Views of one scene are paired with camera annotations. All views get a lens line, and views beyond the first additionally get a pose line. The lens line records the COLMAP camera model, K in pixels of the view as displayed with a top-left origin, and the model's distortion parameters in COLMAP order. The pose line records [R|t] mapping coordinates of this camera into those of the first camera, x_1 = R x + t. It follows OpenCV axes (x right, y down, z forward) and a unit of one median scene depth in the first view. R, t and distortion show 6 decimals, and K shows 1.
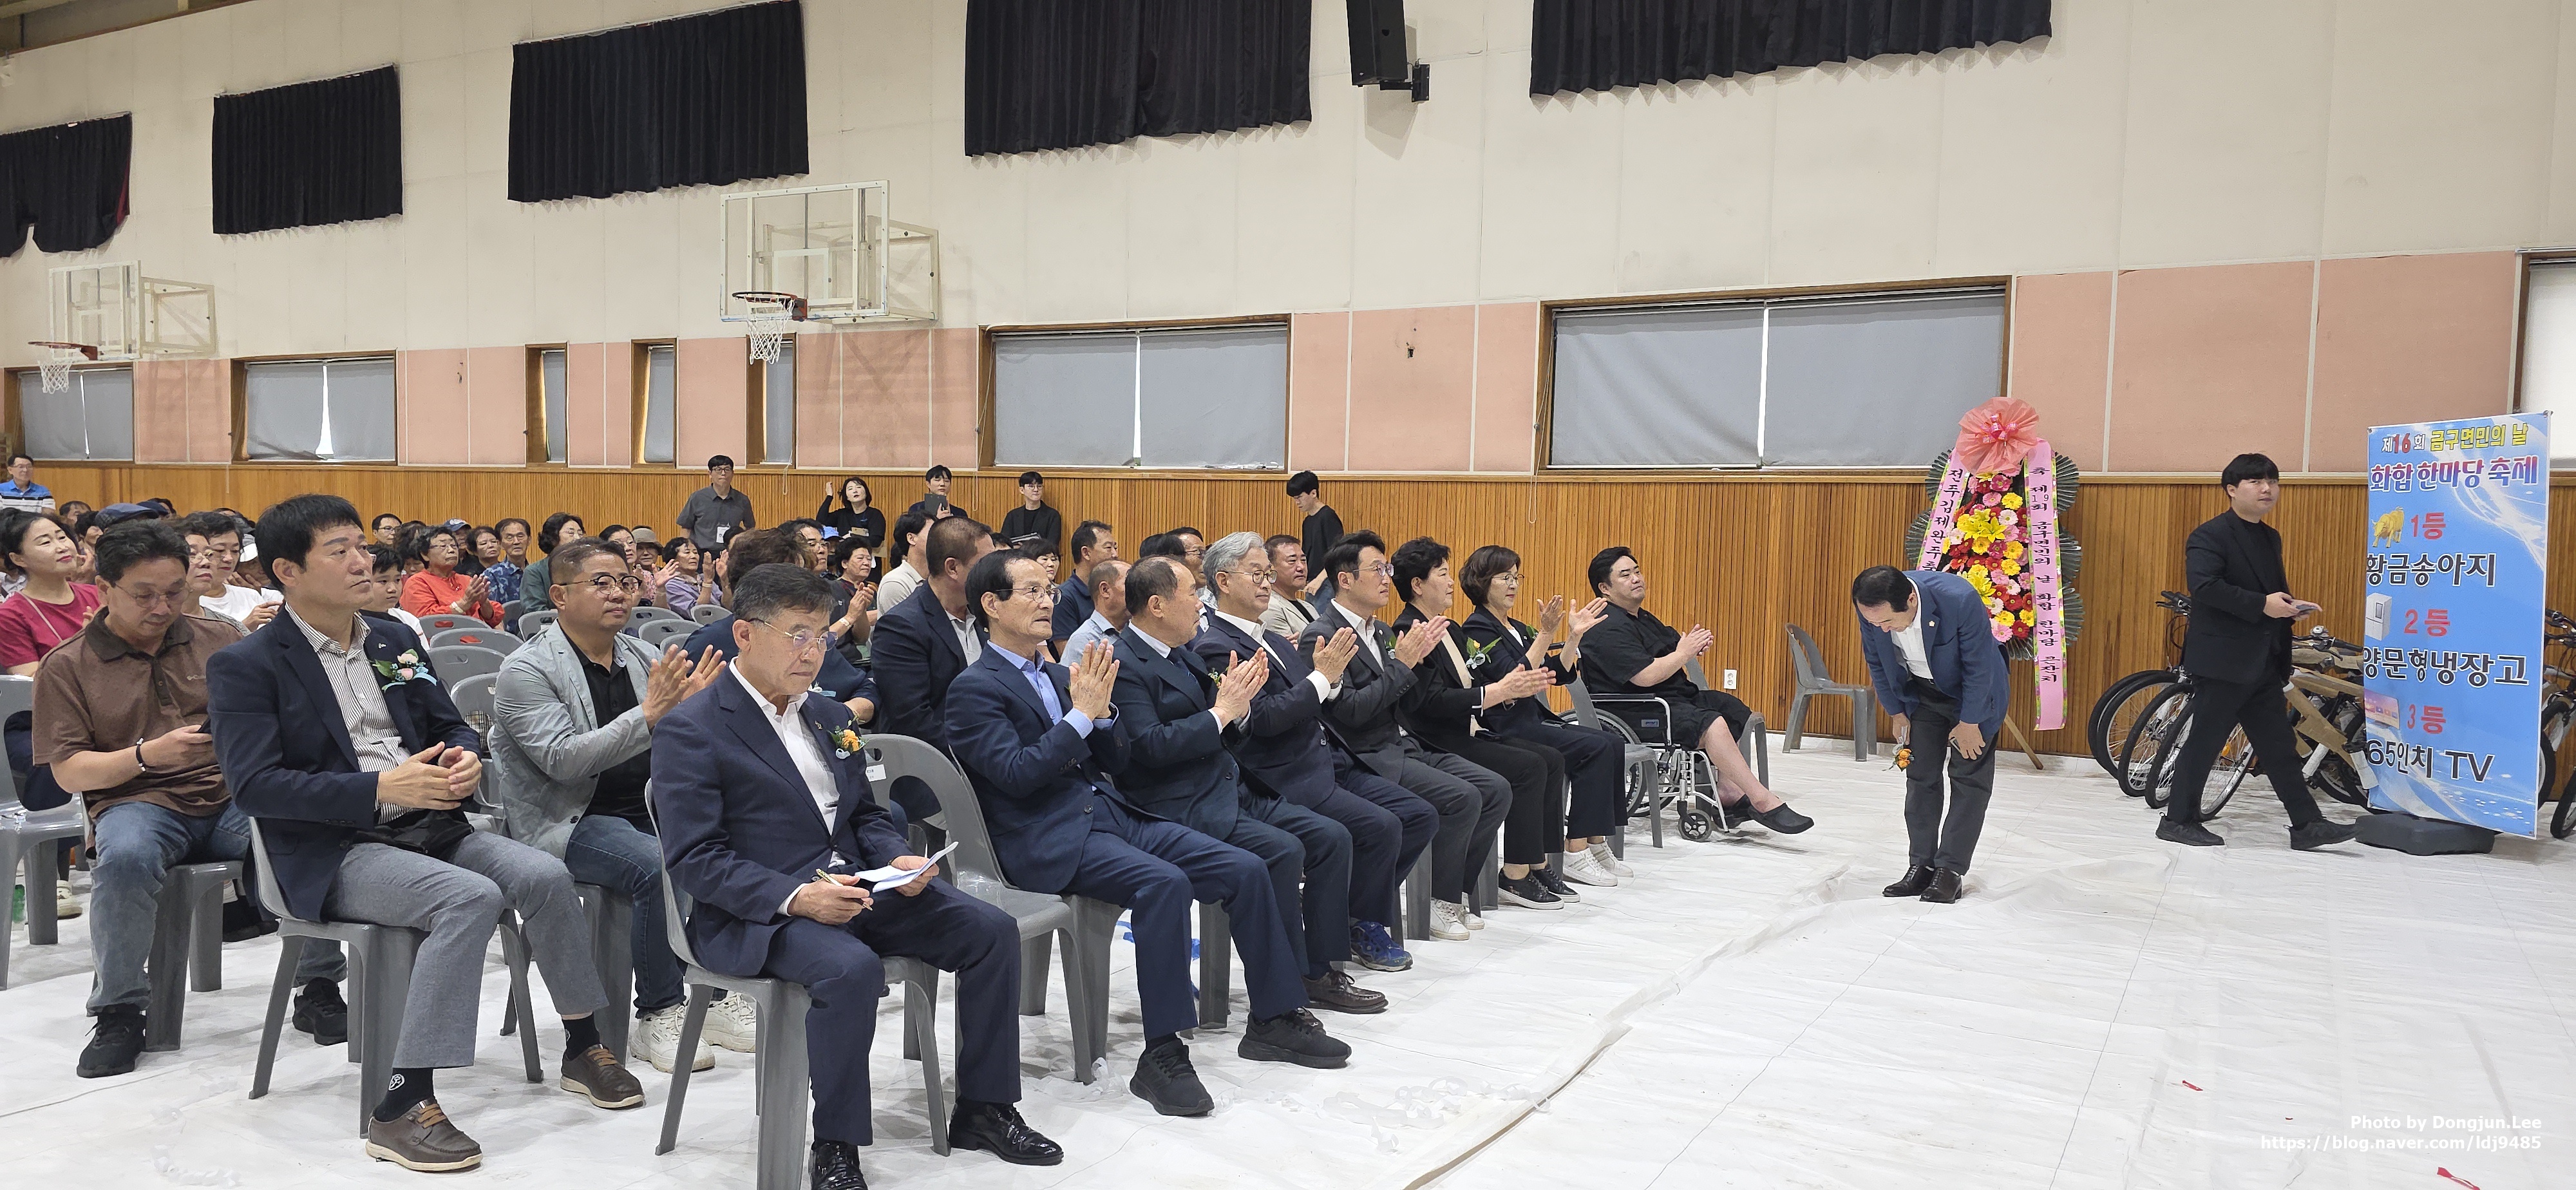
lens RADIAL K [[1705.5, 0, 1288.4], [0, 1705.5, 636.8], [0, 0, 1]] dist [0.069340, -0.070688]
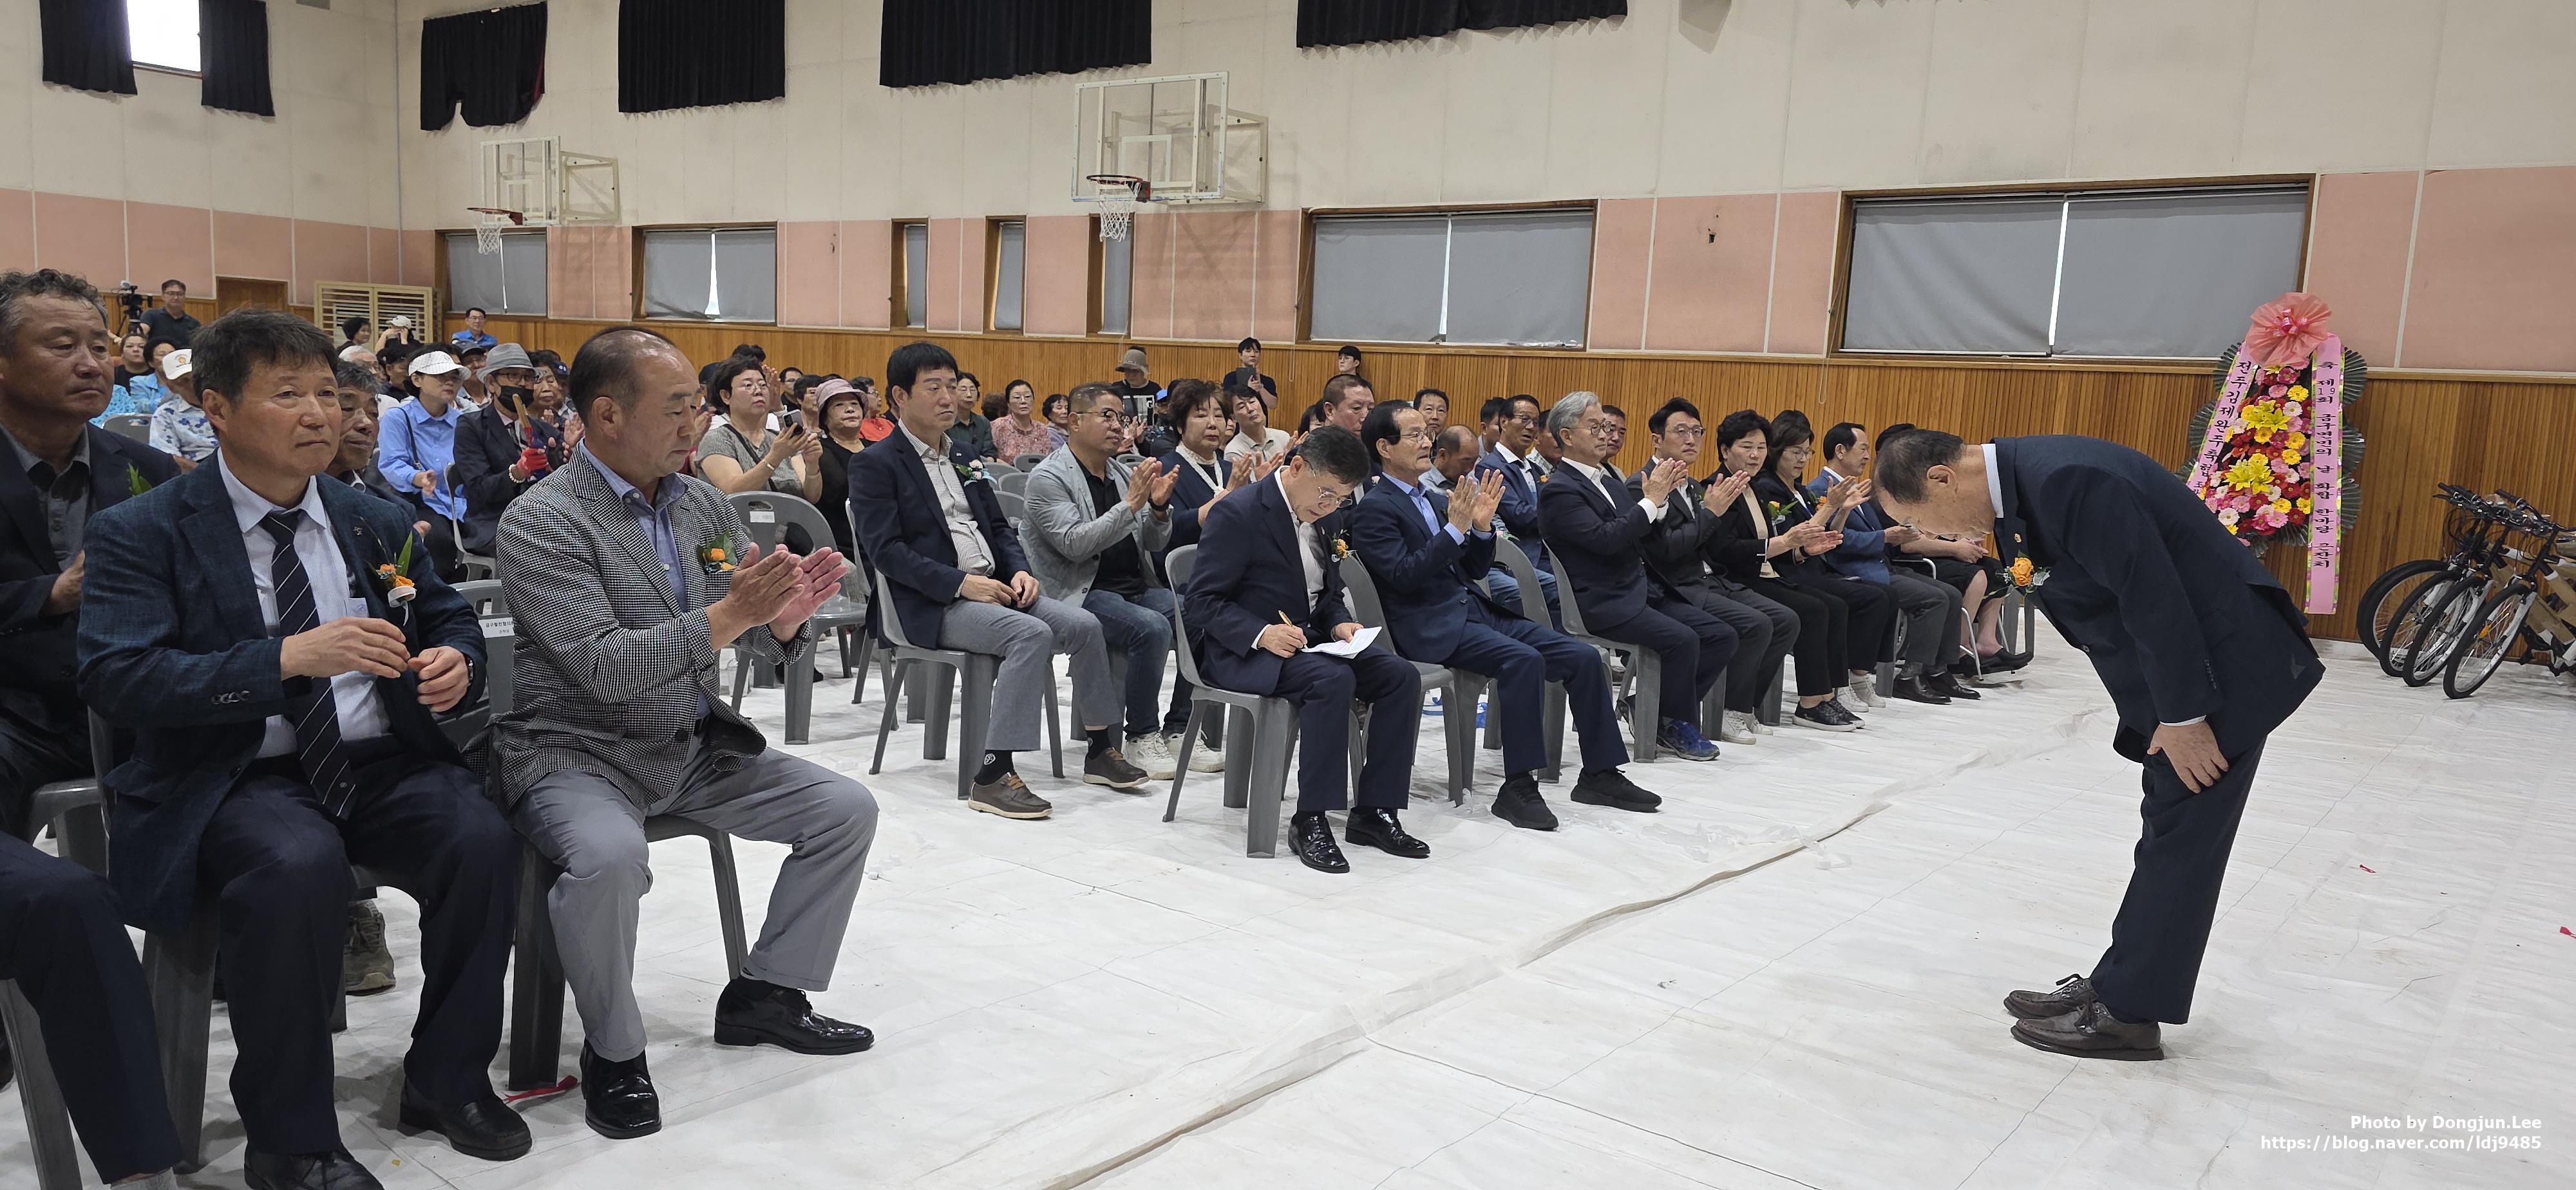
lens RADIAL K [[1705.5, 0, 1323.2], [0, 1705.5, 630.1], [0, 0, 1]] dist [0.069340, -0.070688]
pose [[0.990643, 0.046473, -0.128326, -0.019596], [-0.038110, 0.997034, 0.066871, 0.013675], [0.131053, -0.061355, 0.989475, -0.102142]]
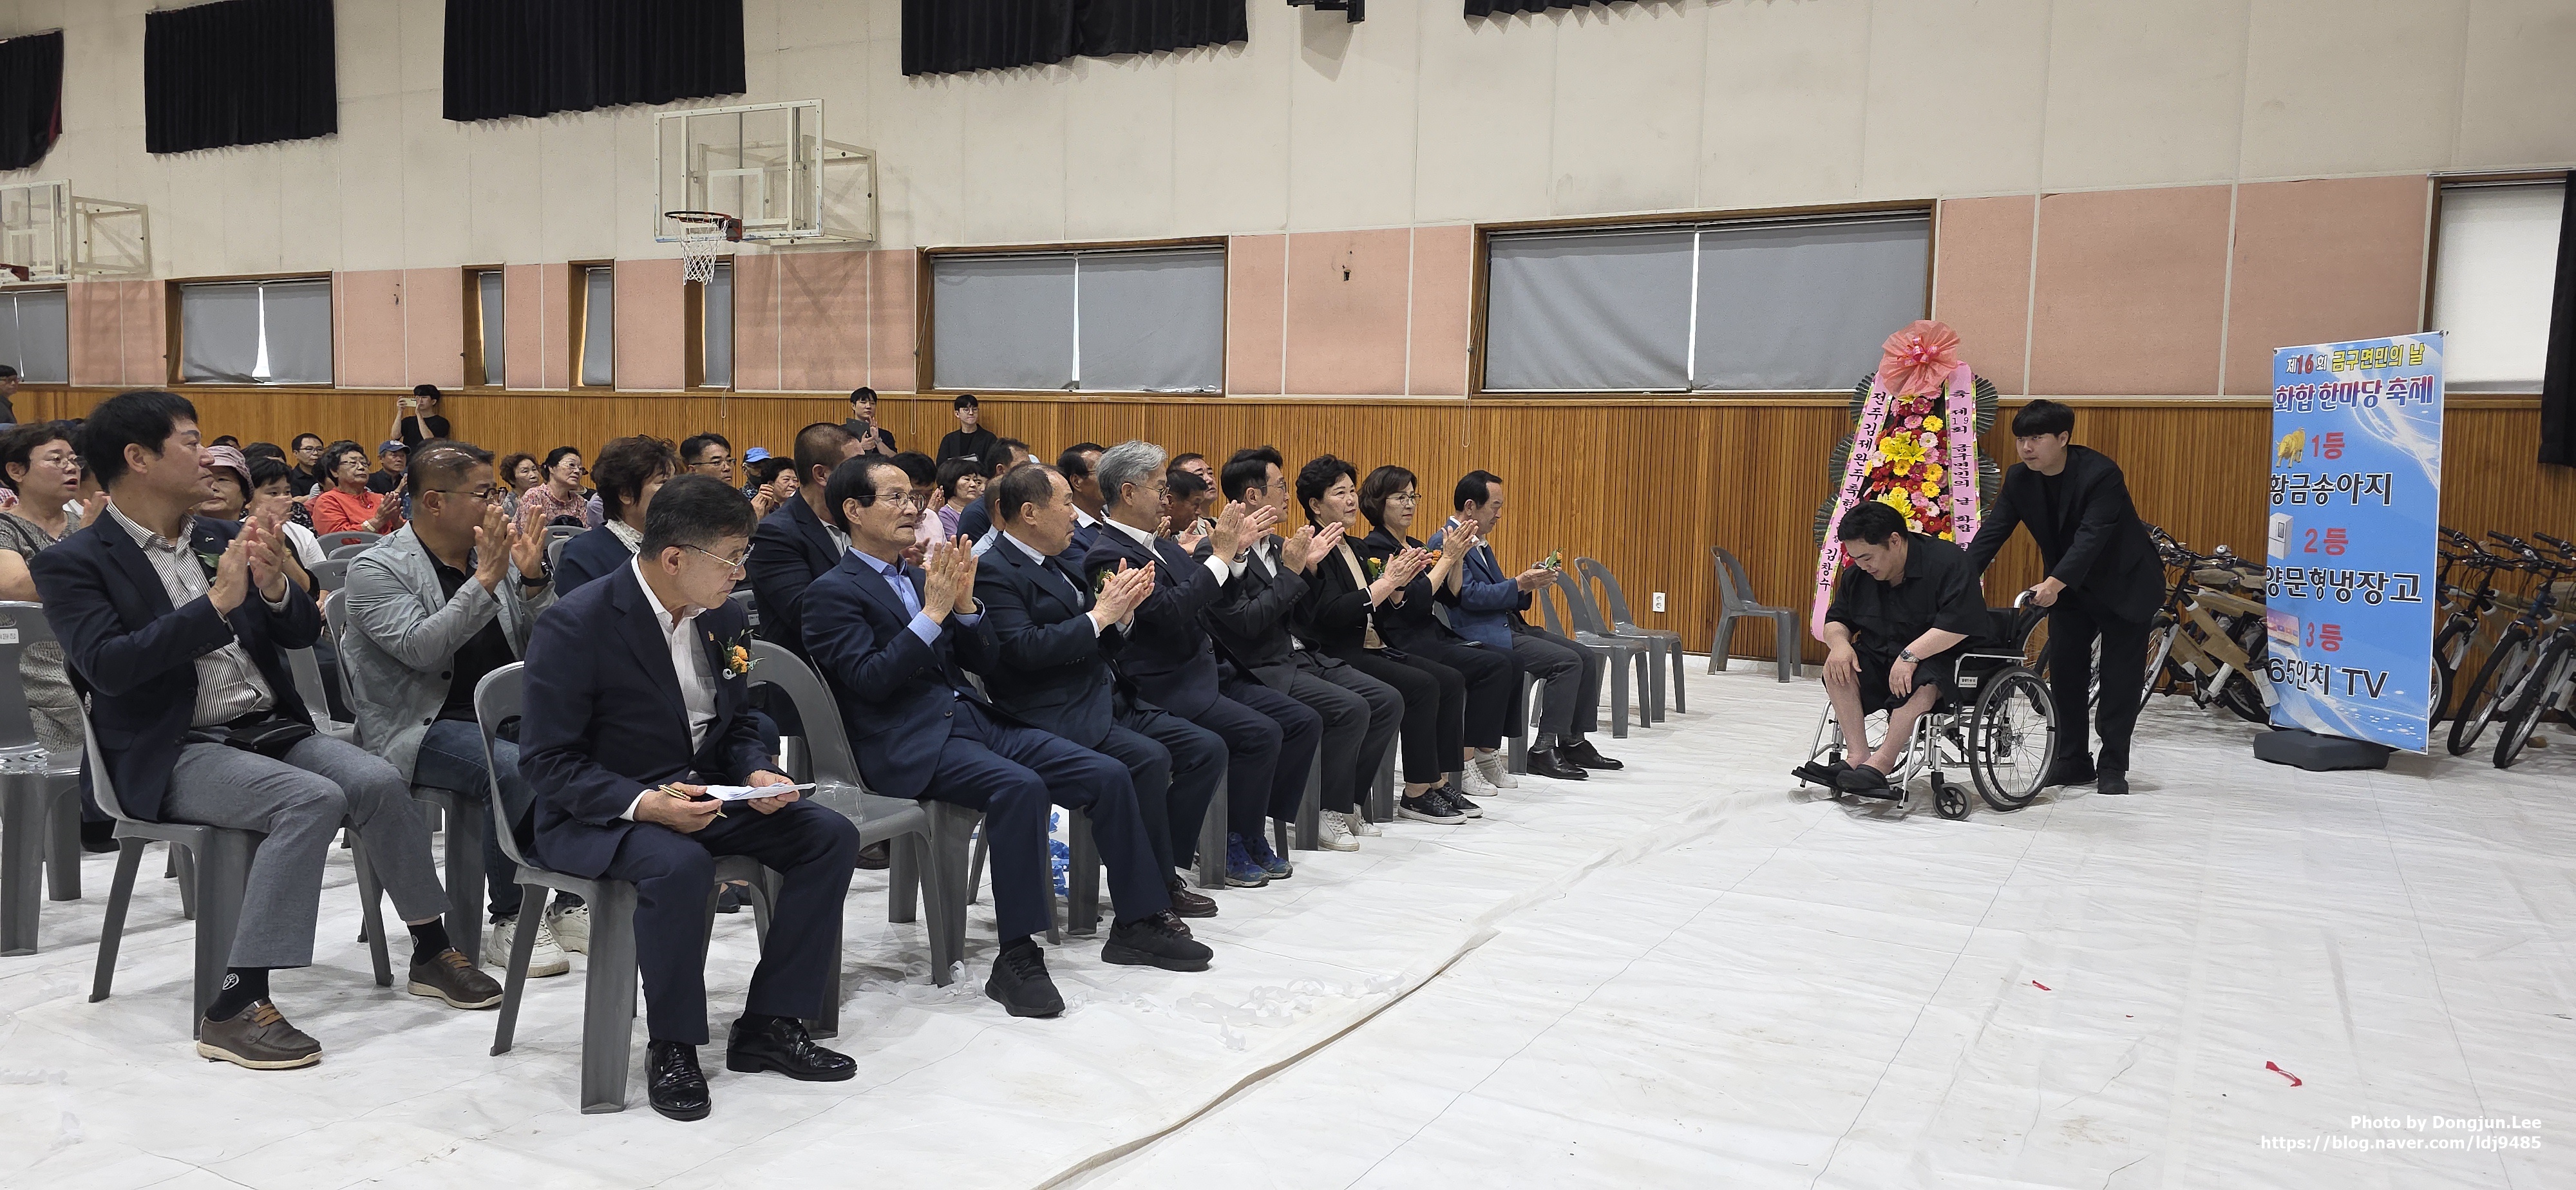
lens RADIAL K [[1705.5, 0, 1289.7], [0, 1705.5, 596.6], [0, 0, 1]] dist [0.069340, -0.070688]
pose [[0.999866, 0.000910, 0.016340, 0.022949], [-0.001168, 0.999875, 0.015790, 0.005573], [-0.016323, -0.015807, 0.999742, -0.000549]]
